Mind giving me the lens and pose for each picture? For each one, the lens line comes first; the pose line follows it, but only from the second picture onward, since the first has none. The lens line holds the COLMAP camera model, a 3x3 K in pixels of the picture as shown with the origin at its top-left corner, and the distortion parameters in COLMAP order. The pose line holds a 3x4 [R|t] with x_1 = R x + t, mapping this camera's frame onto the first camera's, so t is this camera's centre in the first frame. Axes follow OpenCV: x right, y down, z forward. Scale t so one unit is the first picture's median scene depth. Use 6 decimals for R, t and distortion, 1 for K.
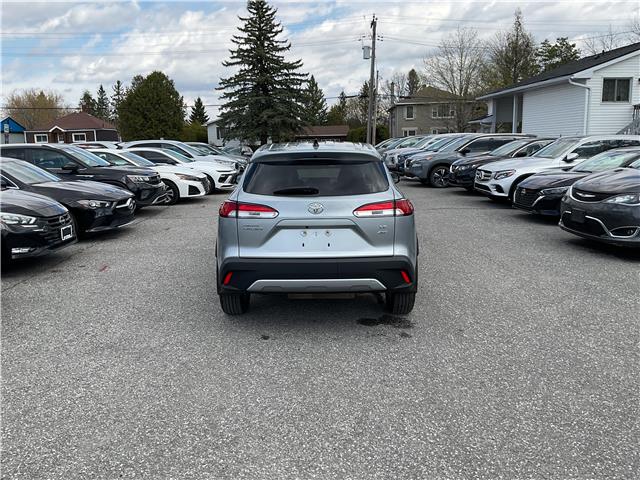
lens RADIAL K [[529.5, 0, 320.0], [0, 529.5, 240.0], [0, 0, 1]] dist [0.093007, -0.181697]
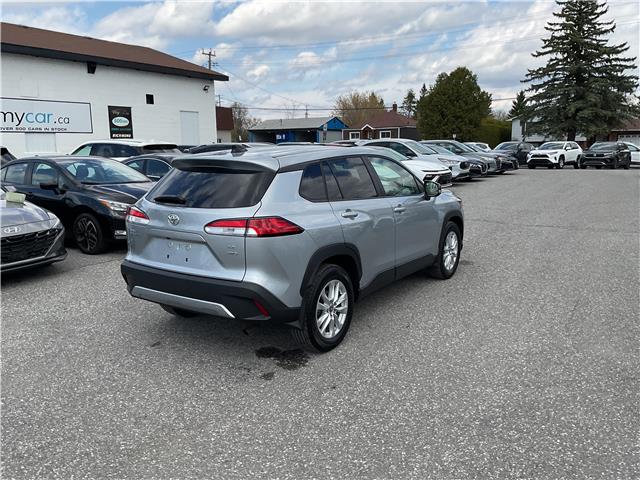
lens RADIAL K [[530.9, 0, 318.4], [0, 530.9, 238.6], [0, 0, 1]] dist [0.048395, -0.095321]
pose [[0.829813, 0.104337, -0.548201, 0.120448], [-0.100801, 0.994232, 0.036646, -0.014395], [0.548862, 0.024850, 0.835543, 0.057860]]
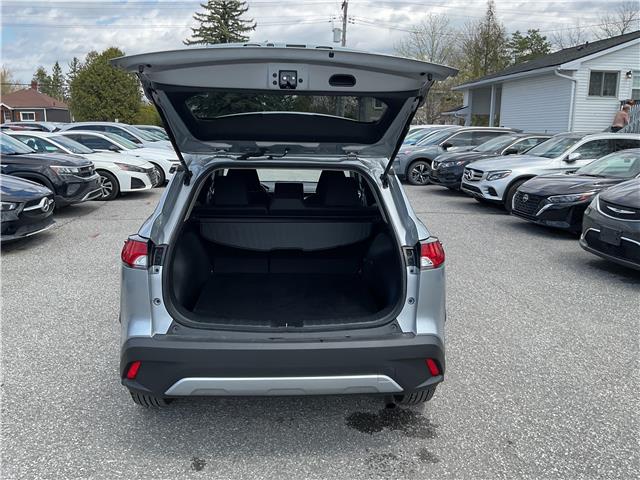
lens RADIAL K [[527.2, 0, 321.8], [0, 527.2, 244.1], [0, 0, 1]] dist [0.091710, -0.190550]
pose [[0.997328, 0.014799, 0.071535, -0.001910], [-0.017122, 0.999342, 0.031973, -0.015425], [-0.071015, -0.033112, 0.996926, 0.070998]]
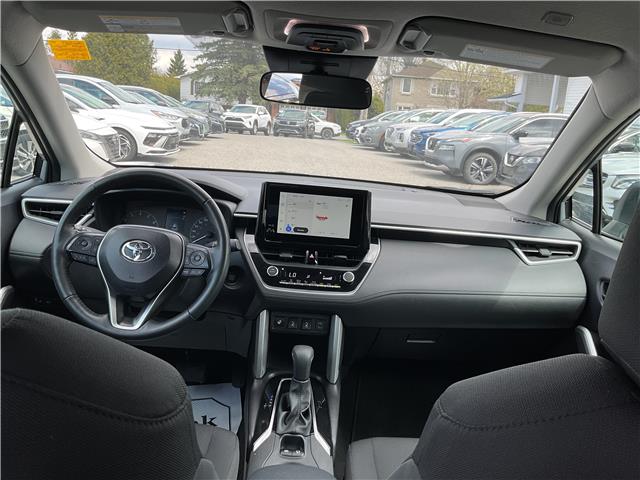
lens RADIAL K [[529.5, 0, 320.0], [0, 529.5, 240.0], [0, 0, 1]] dist [0.093007, -0.181697]
pose [[0.994787, 0.088472, 0.050714, -0.001934], [-0.091013, 0.994584, 0.050184, -0.029111], [-0.045999, -0.054537, 0.997452, 0.217092]]
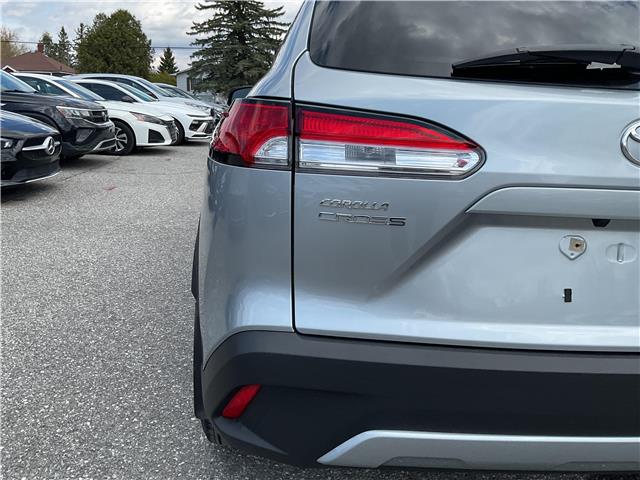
lens RADIAL K [[529.5, 0, 320.0], [0, 529.5, 240.0], [0, 0, 1]] dist [0.093007, -0.181697]
pose [[0.997321, 0.040139, 0.061155, -0.026804], [-0.044064, 0.996961, 0.064236, -0.004401], [-0.058391, -0.066758, 0.996059, 0.129213]]
